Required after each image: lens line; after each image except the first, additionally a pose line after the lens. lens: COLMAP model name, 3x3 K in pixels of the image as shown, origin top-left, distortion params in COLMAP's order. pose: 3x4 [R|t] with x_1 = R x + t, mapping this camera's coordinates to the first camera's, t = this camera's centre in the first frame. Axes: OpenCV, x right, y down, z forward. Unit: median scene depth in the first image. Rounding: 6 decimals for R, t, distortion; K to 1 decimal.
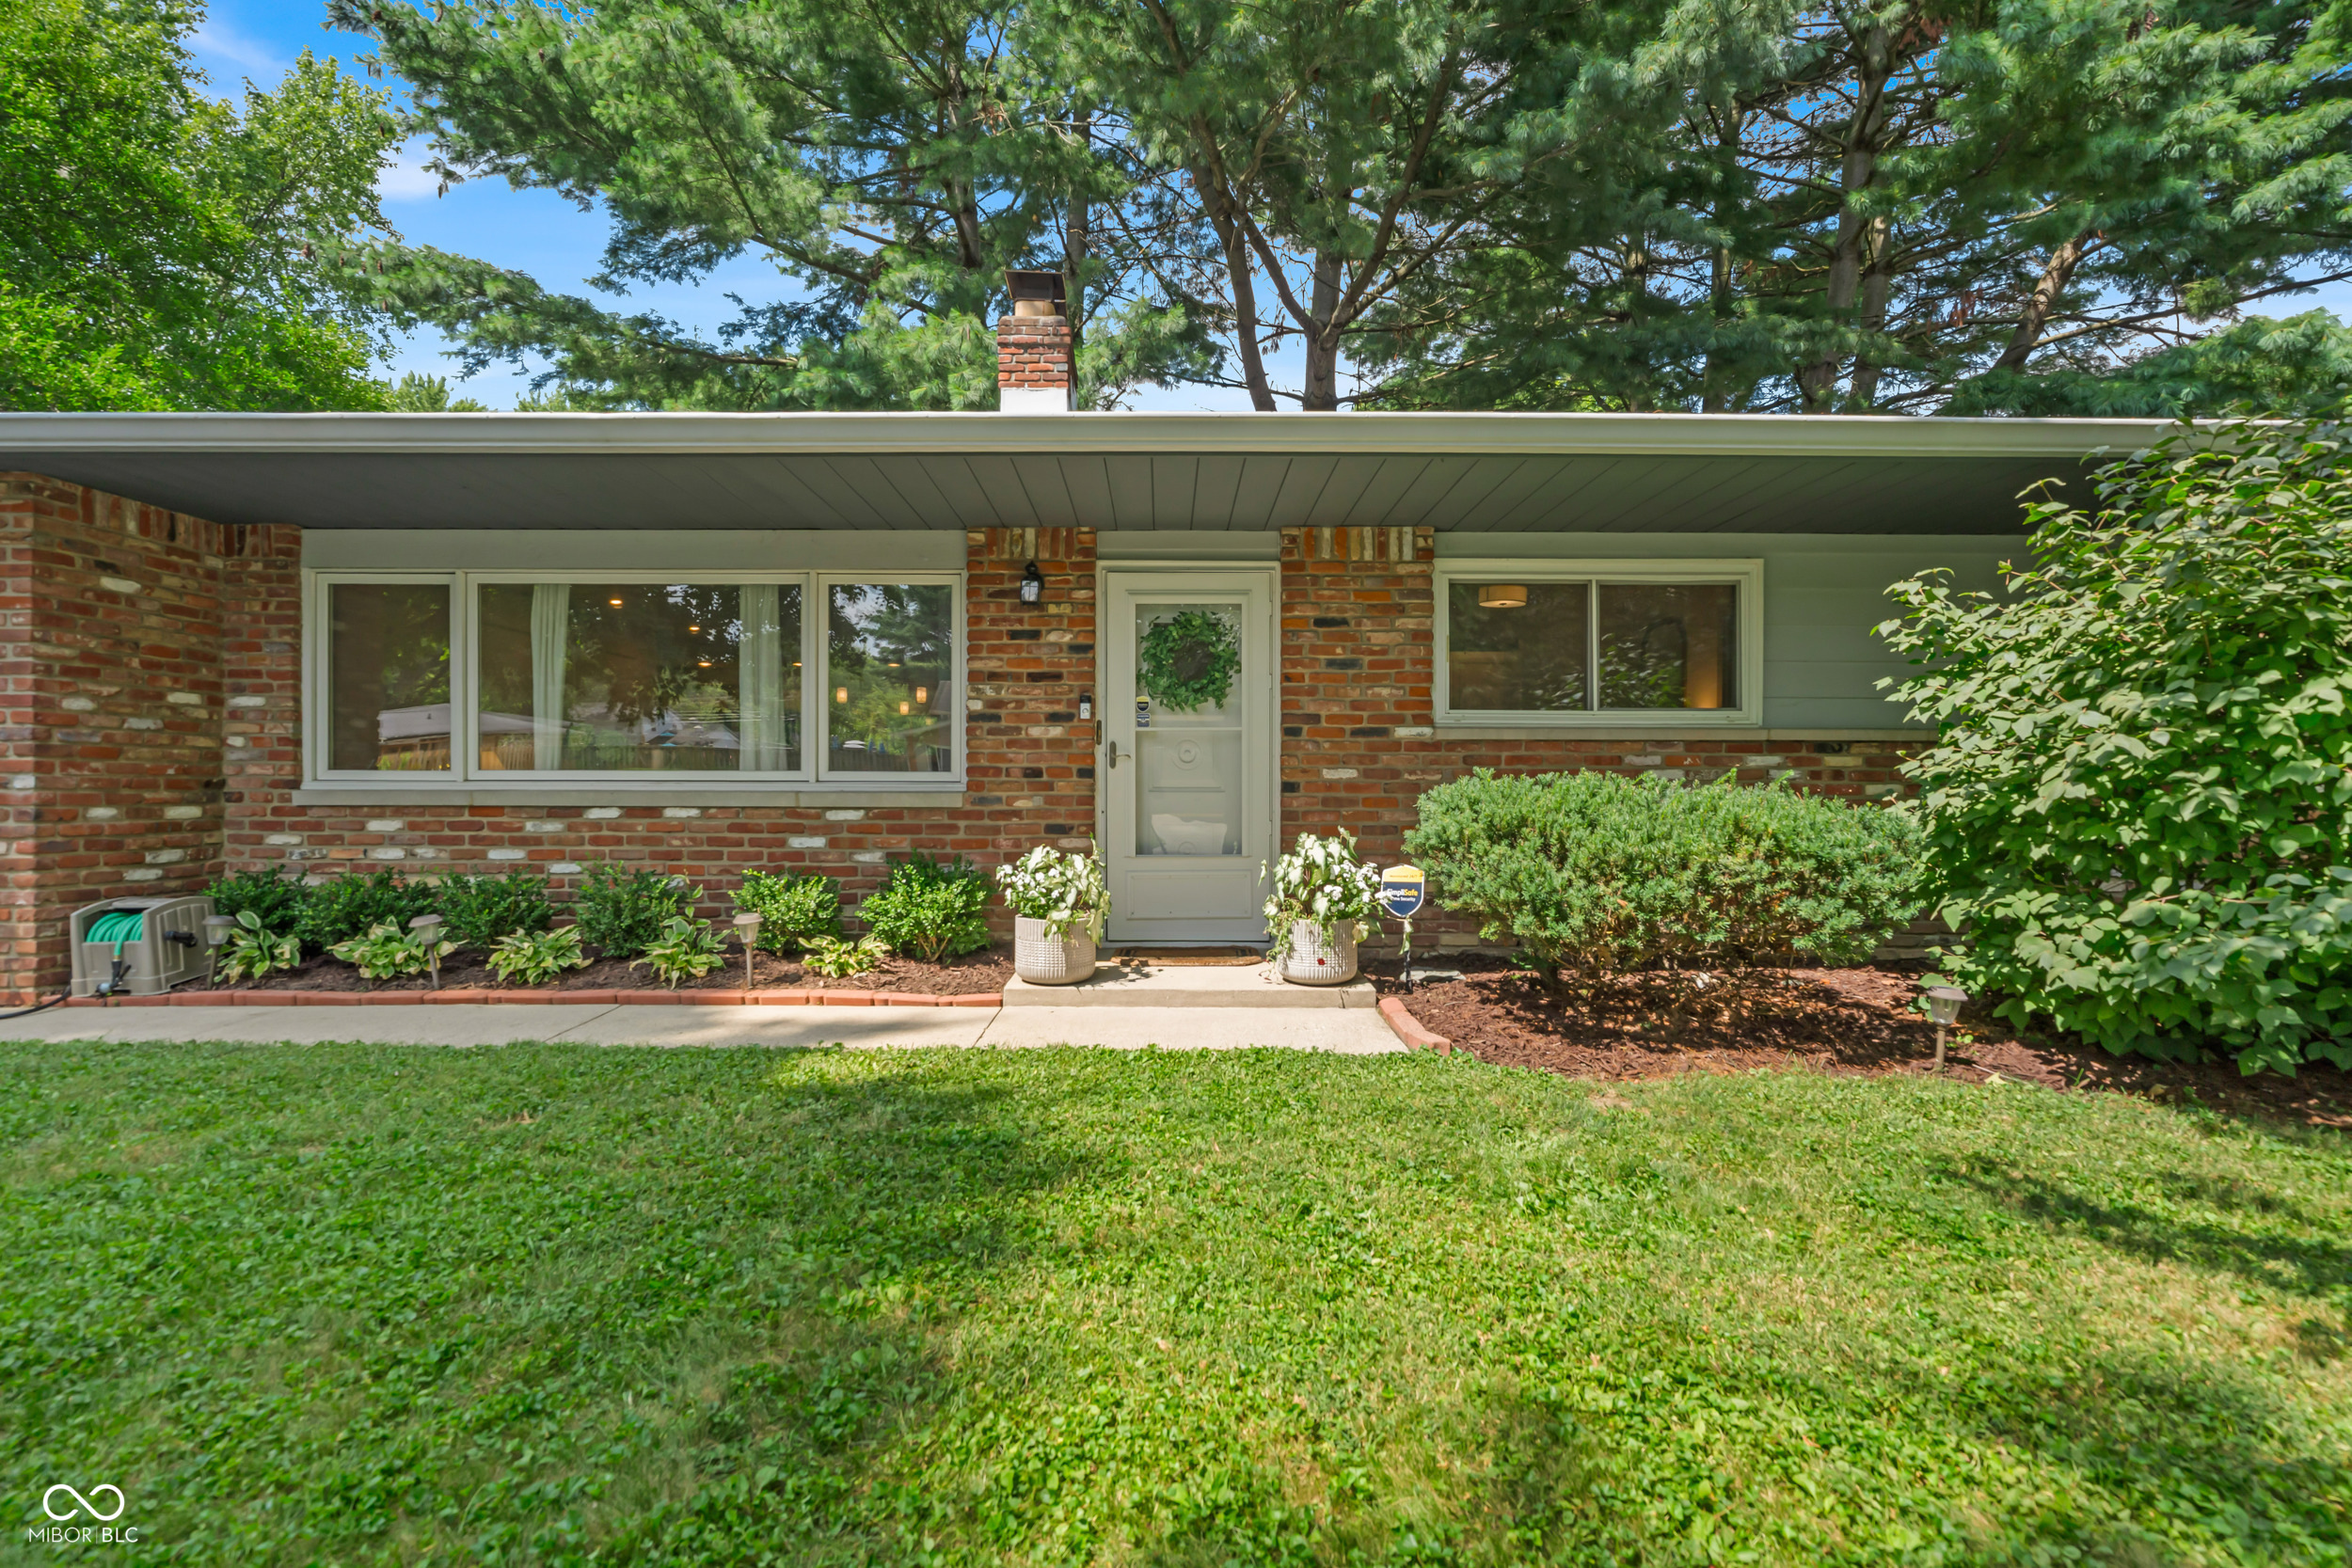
lens RADIAL K [[1093.2, 0, 1189.5], [0, 1093.2, 782.7], [0, 0, 1]] dist [-0.001221, 0.000597]
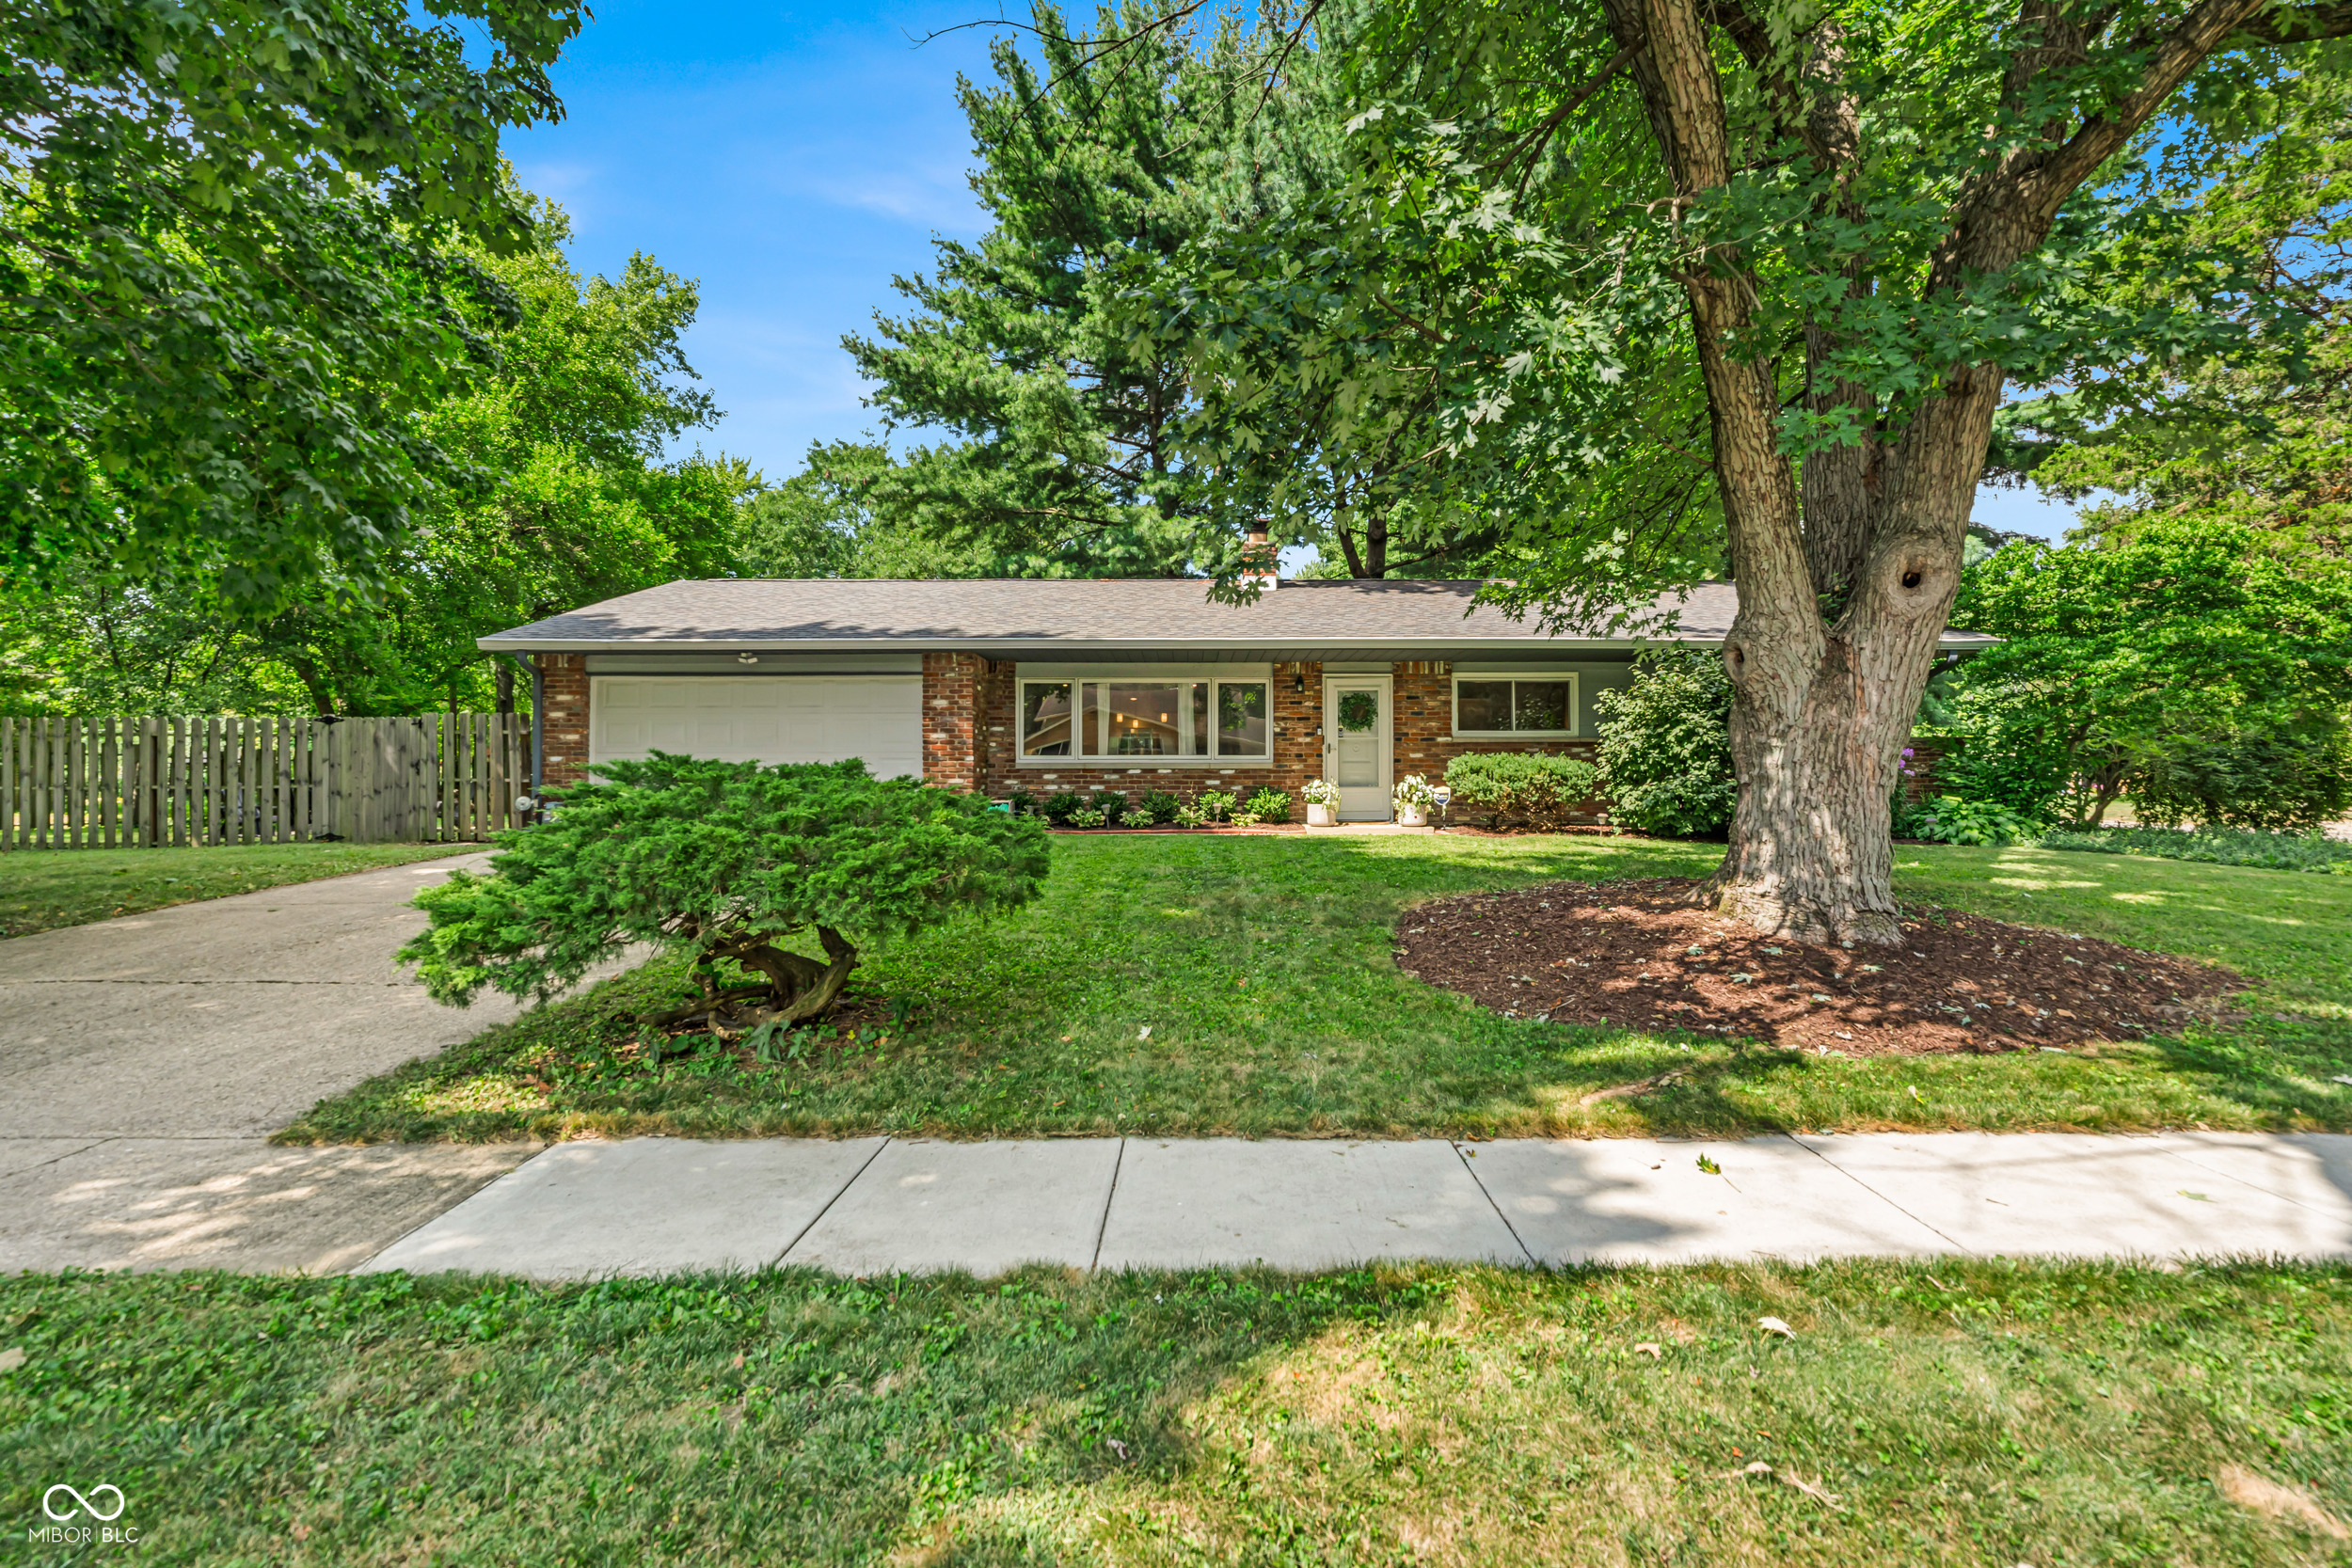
lens RADIAL K [[1093.2, 0, 1189.5], [0, 1093.2, 782.7], [0, 0, 1]] dist [-0.001221, 0.000597]
pose [[0.999976, -0.004188, -0.005512, -0.391719], [0.004194, 0.999991, 0.001066, 0.052793], [0.005508, -0.001089, 0.999984, -1.621646]]
